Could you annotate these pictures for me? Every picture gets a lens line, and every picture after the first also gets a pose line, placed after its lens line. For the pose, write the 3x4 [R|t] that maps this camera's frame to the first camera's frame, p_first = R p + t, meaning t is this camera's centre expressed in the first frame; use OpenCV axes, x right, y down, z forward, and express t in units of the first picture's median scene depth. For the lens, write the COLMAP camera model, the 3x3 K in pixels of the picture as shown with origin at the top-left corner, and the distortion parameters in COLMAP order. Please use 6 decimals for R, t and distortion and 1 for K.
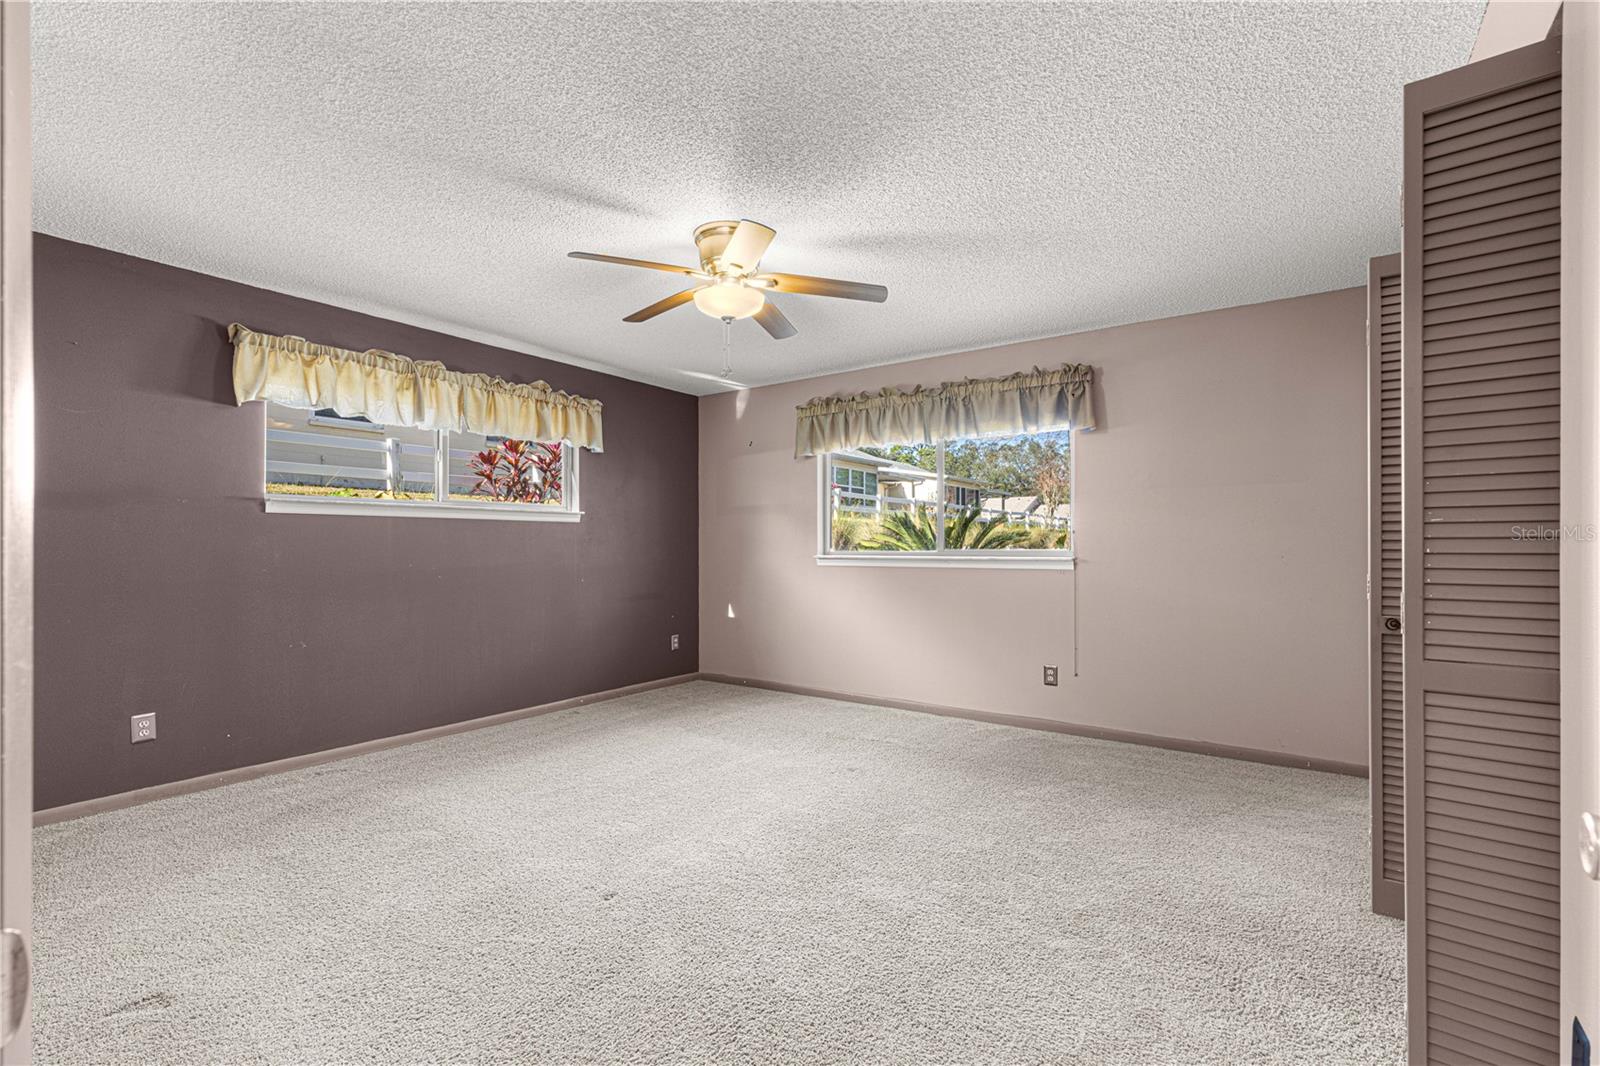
lens RADIAL K [[713.1, 0, 801.9], [0, 713.1, 541.4], [0, 0, 1]] dist [0.005550, -0.000823]
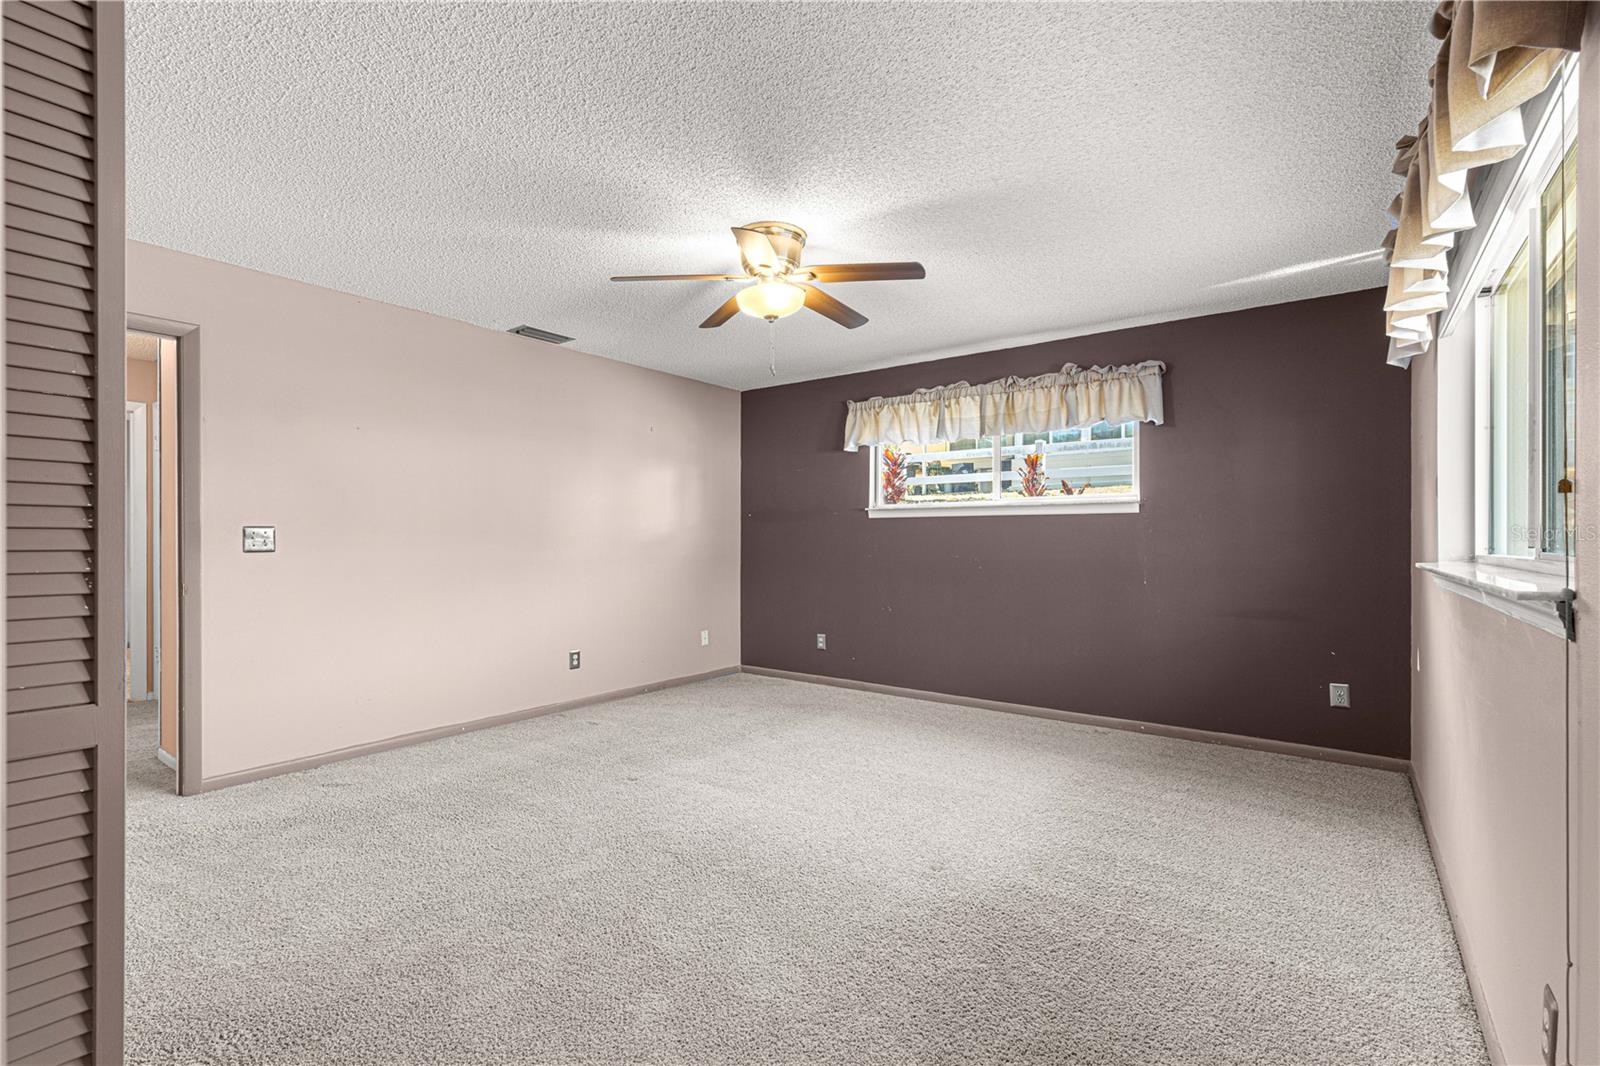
lens RADIAL K [[713.1, 0, 801.9], [0, 713.1, 541.4], [0, 0, 1]] dist [0.005550, -0.000823]
pose [[-0.022321, 0.002726, -0.999747, 0.620660], [0.005612, 0.999981, 0.002601, 0.003030], [0.999735, -0.005552, -0.022336, 0.725548]]
